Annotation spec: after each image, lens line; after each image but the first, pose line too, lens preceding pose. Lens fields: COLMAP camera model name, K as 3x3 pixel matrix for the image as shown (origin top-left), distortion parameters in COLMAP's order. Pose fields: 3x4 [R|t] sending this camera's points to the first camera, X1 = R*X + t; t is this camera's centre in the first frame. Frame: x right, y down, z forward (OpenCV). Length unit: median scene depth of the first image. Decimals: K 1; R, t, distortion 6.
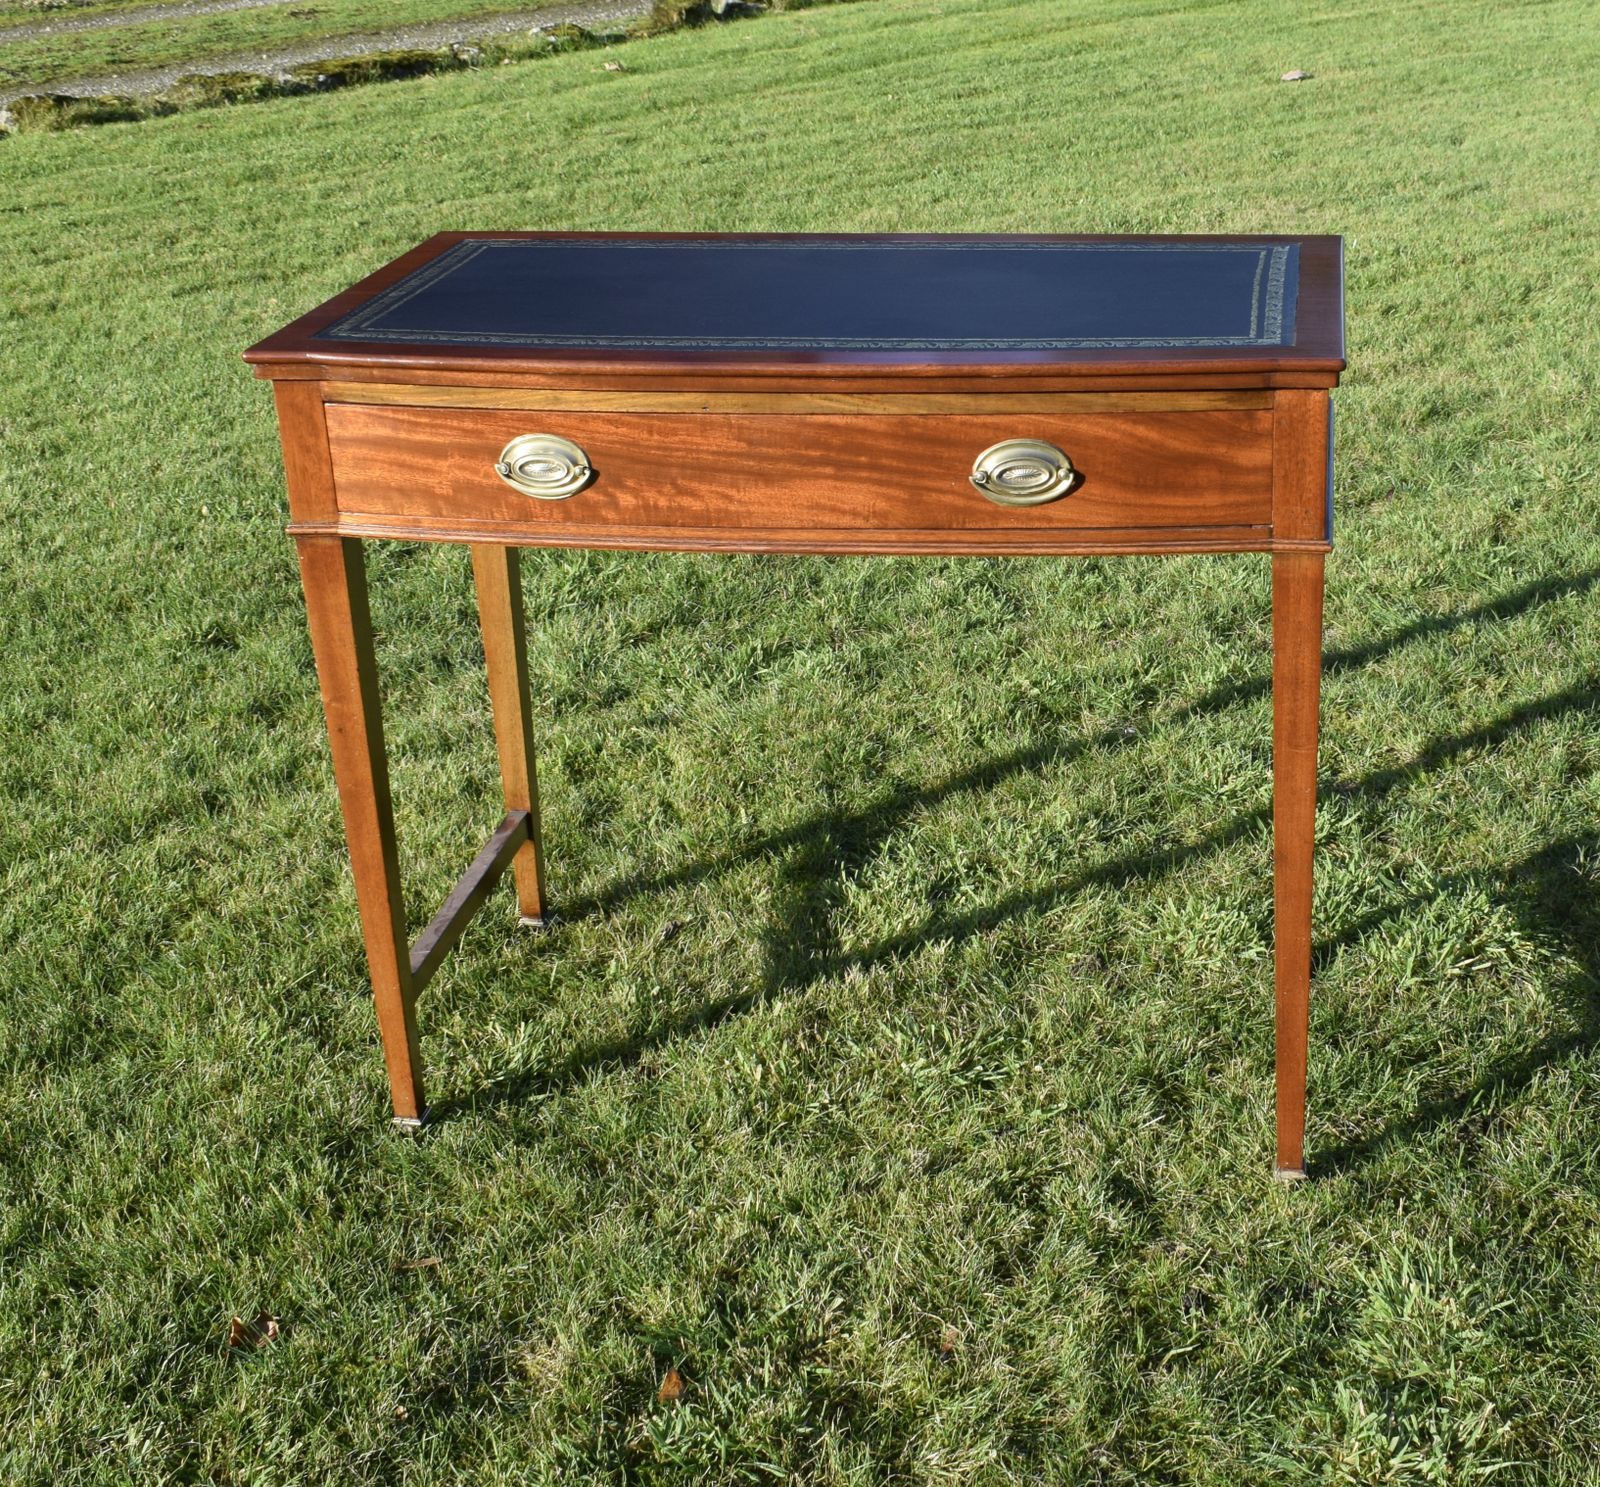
lens RADIAL K [[2456.2, 0, 1012.9], [0, 2456.2, 631.0], [0, 0, 1]] dist [-0.026344, 0.000000]
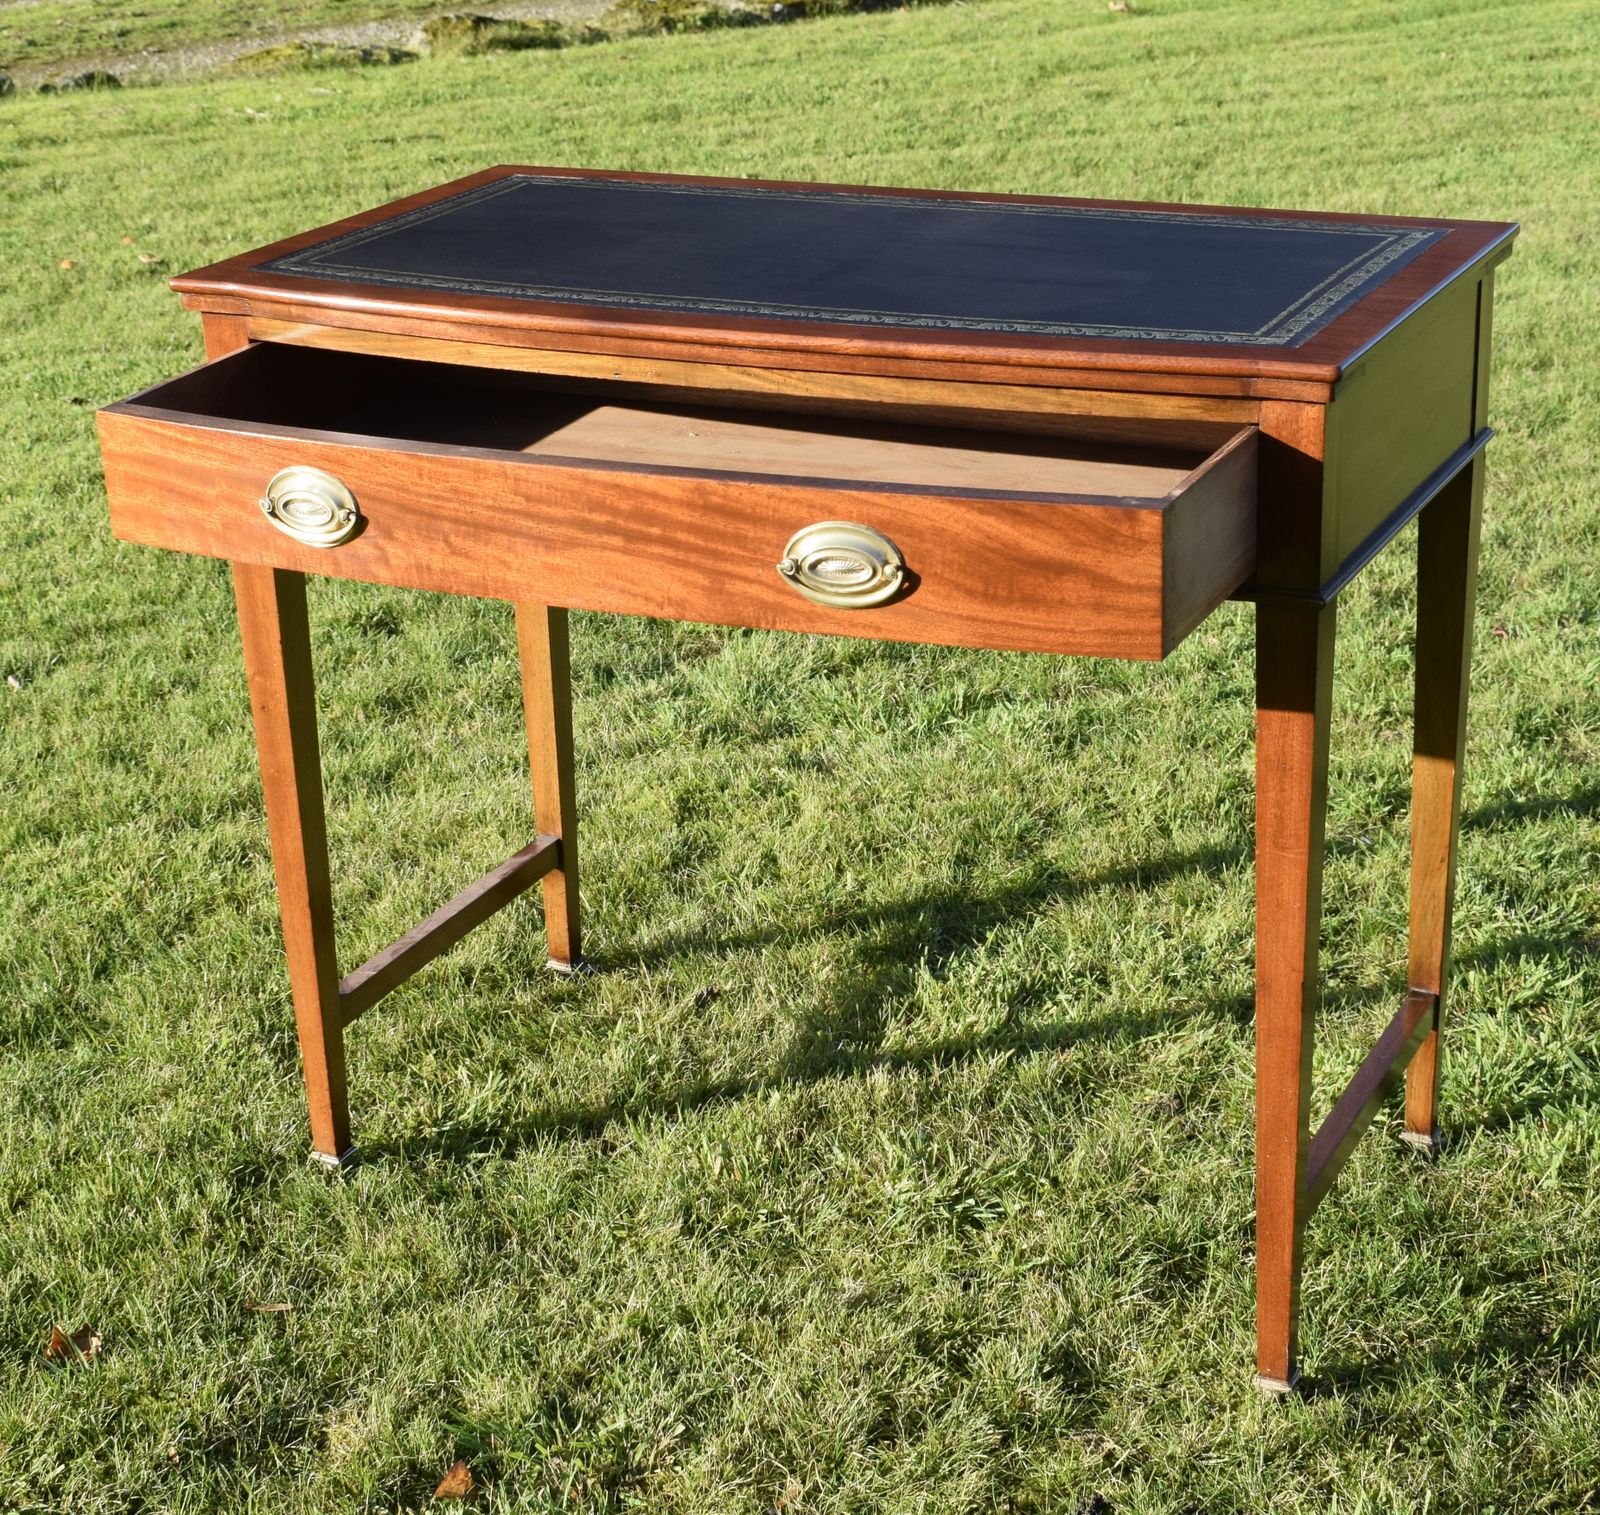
lens RADIAL K [[3029.9, 0, 766.5], [0, 3029.9, 725.8], [0, 0, 1]] dist [-0.032468, 0.000000]
pose [[0.941772, 0.106778, -0.318848, 0.219180], [-0.105439, 0.994193, 0.021510, 0.003103], [0.319293, 0.013362, 0.947562, 0.005232]]
